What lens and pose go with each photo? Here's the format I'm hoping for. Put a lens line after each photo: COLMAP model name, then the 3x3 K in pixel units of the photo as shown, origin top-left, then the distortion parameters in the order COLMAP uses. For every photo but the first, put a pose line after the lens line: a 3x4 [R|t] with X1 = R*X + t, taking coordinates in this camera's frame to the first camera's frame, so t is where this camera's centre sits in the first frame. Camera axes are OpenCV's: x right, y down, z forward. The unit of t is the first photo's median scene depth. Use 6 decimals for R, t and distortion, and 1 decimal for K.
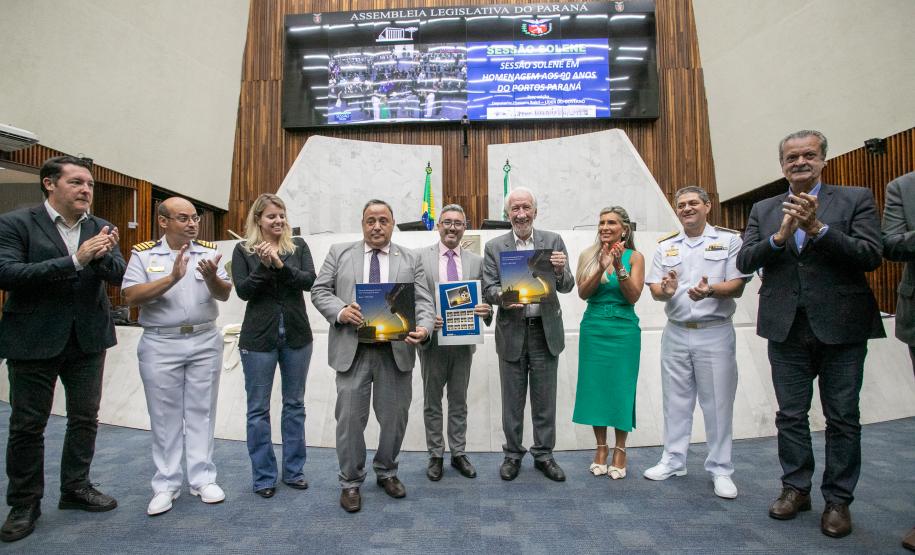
lens RADIAL K [[477.5, 0, 453.9], [0, 477.5, 274.6], [0, 0, 1]] dist [-0.053342, 0.012303]
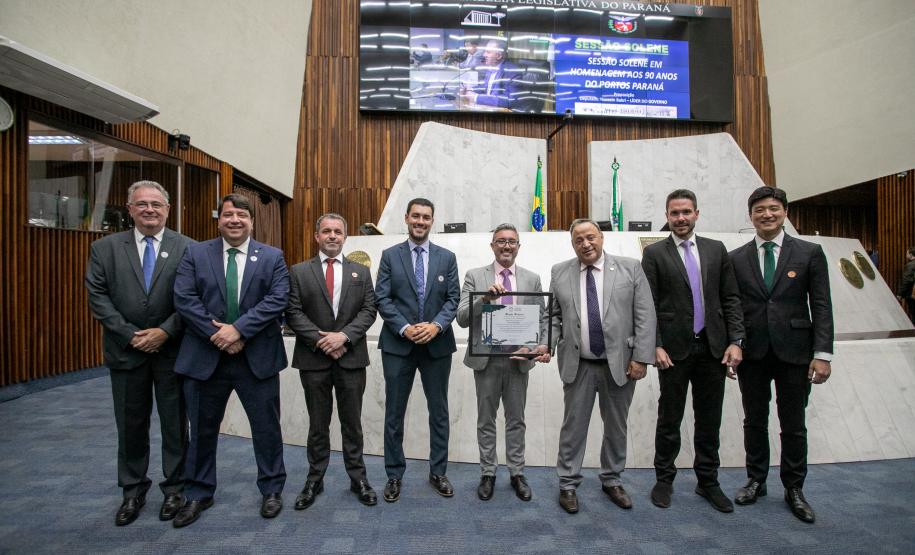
lens RADIAL K [[477.5, 0, 439.0], [0, 477.5, 274.5], [0, 0, 1]] dist [-0.053342, 0.012303]
pose [[0.990130, 0.005661, 0.140036, -0.347573], [-0.009020, 0.999686, 0.023365, -0.013871], [-0.139860, -0.024397, 0.989871, 0.058027]]
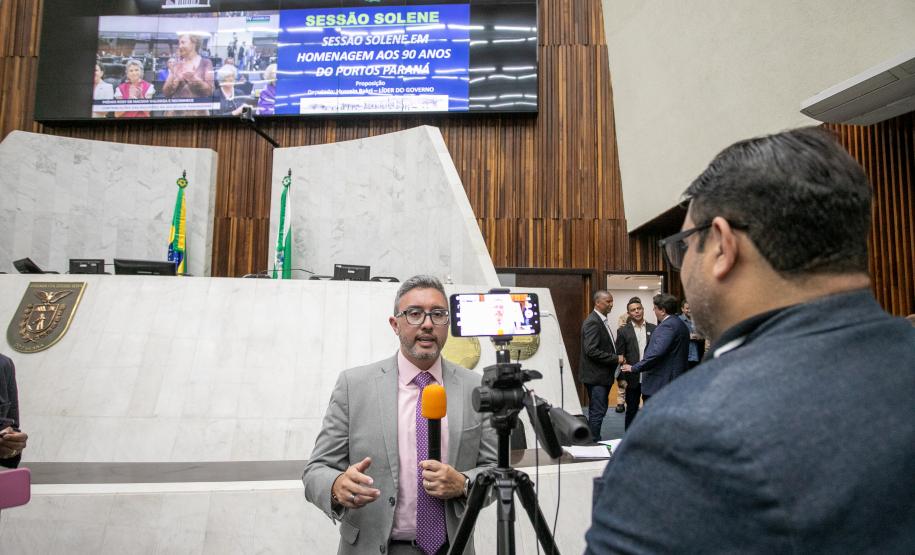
lens RADIAL K [[576.5, 0, 480.4], [0, 576.5, 275.9], [0, 0, 1]] dist [-0.049732, 0.035892]
pose [[0.999320, 0.023079, -0.028748, 0.377330], [-0.024597, 0.998258, -0.053629, -0.039080], [0.027461, 0.054300, 0.998147, 0.148234]]
